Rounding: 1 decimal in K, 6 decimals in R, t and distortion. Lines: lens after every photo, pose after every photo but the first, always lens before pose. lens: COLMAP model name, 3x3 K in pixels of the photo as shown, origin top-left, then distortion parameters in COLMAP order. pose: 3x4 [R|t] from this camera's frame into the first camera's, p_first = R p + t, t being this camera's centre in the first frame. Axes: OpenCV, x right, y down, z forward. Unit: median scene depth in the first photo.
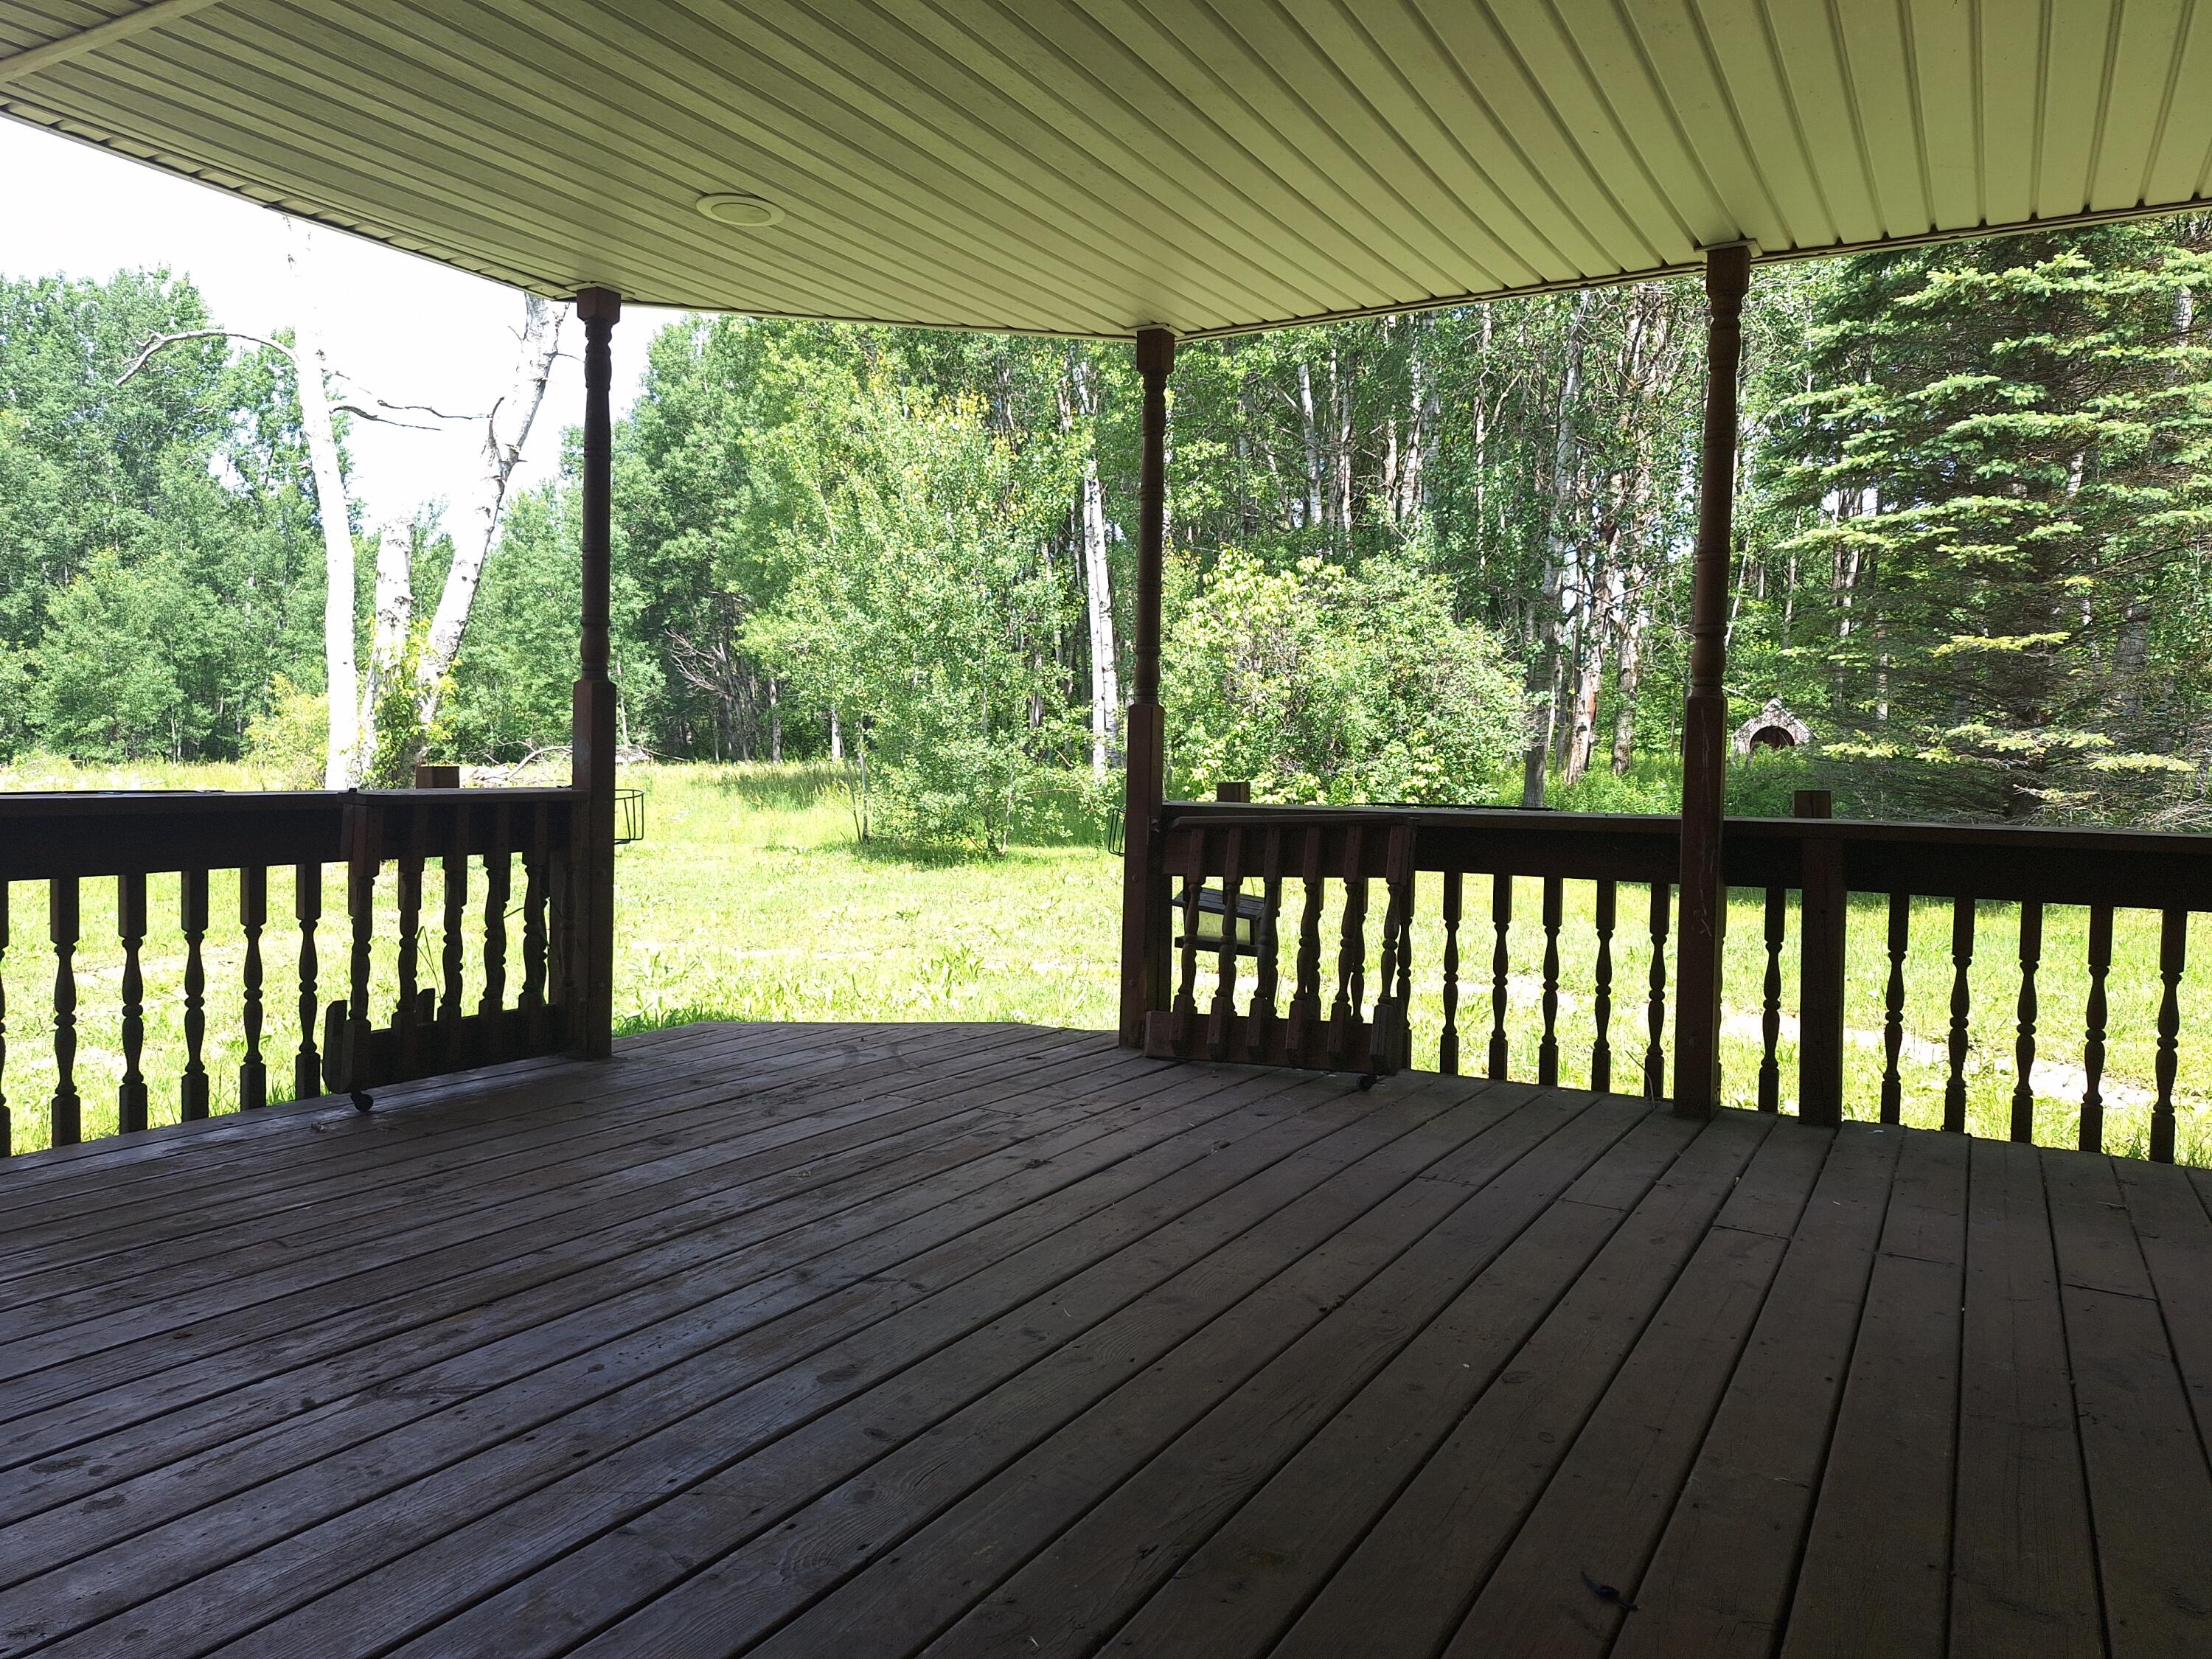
lens RADIAL K [[1527.6, 0, 1114.5], [0, 1527.6, 817.6], [0, 0, 1]] dist [0.010844, -0.001160]
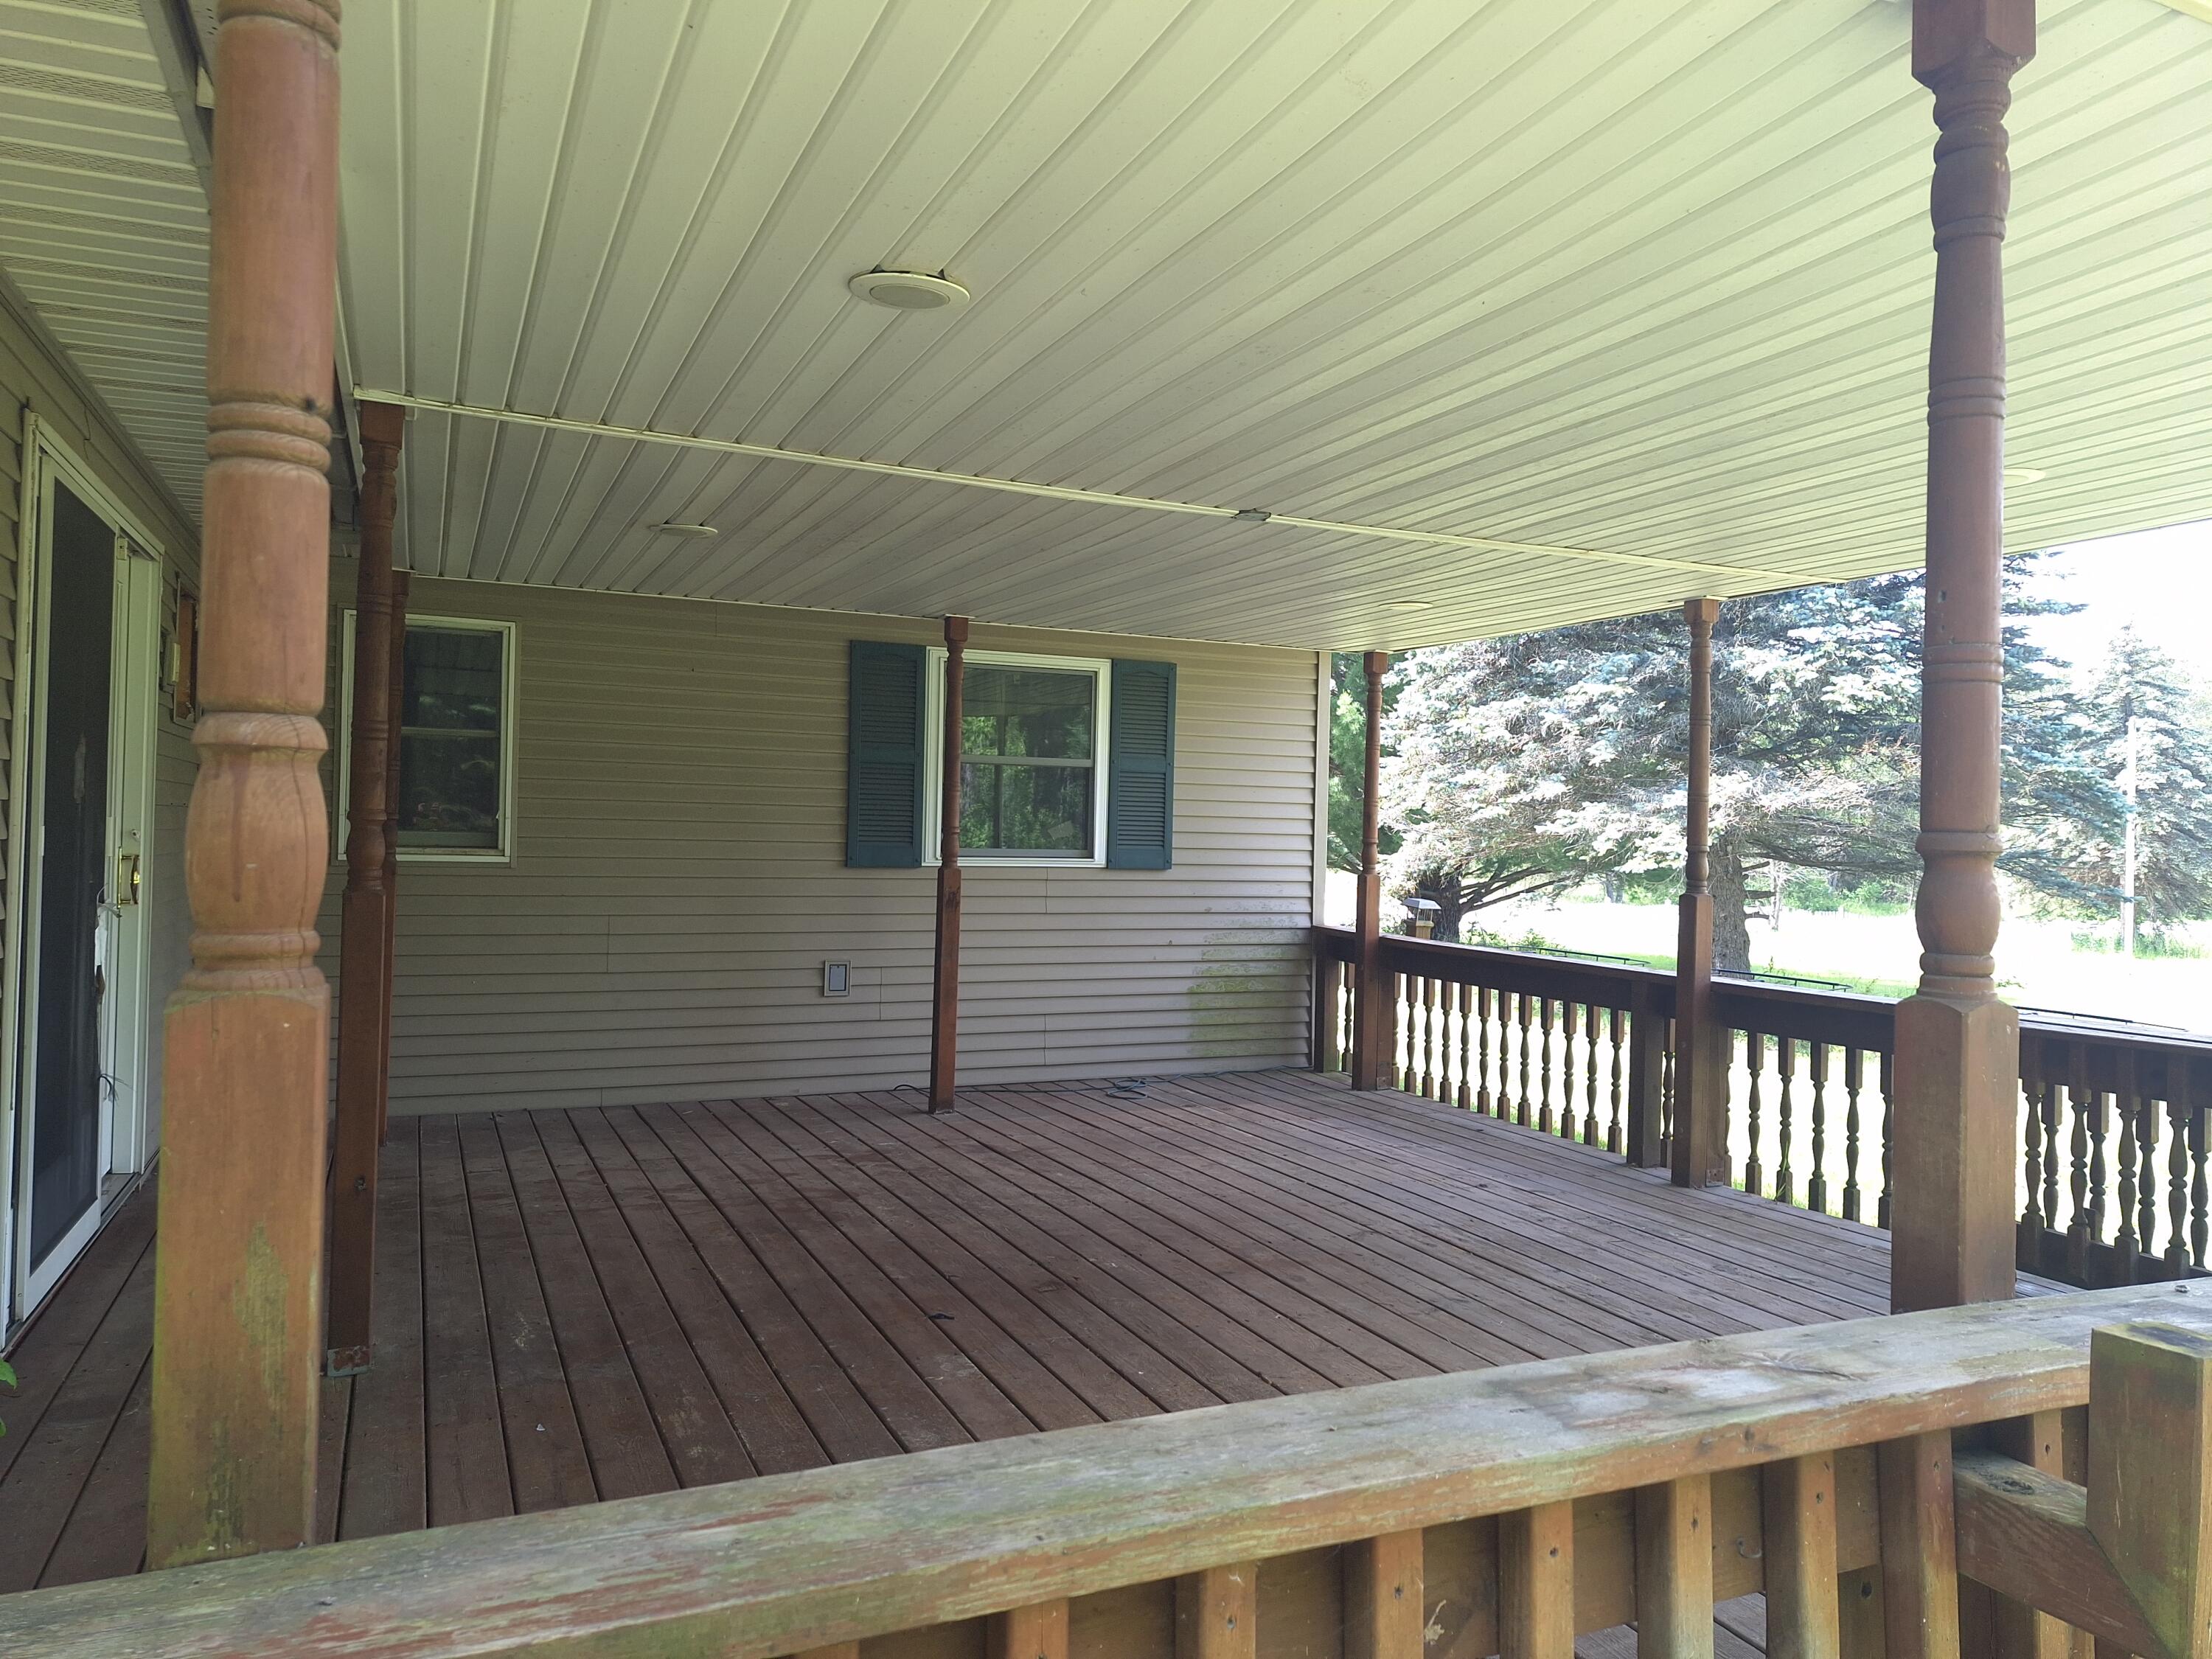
lens RADIAL K [[1527.6, 0, 1114.5], [0, 1527.6, 817.6], [0, 0, 1]] dist [0.010844, -0.001160]
pose [[-0.566827, -0.026188, -0.823420, 1.328698], [-0.068094, 0.997564, 0.015148, -0.210735], [0.821018, 0.064657, -0.567230, 1.543255]]
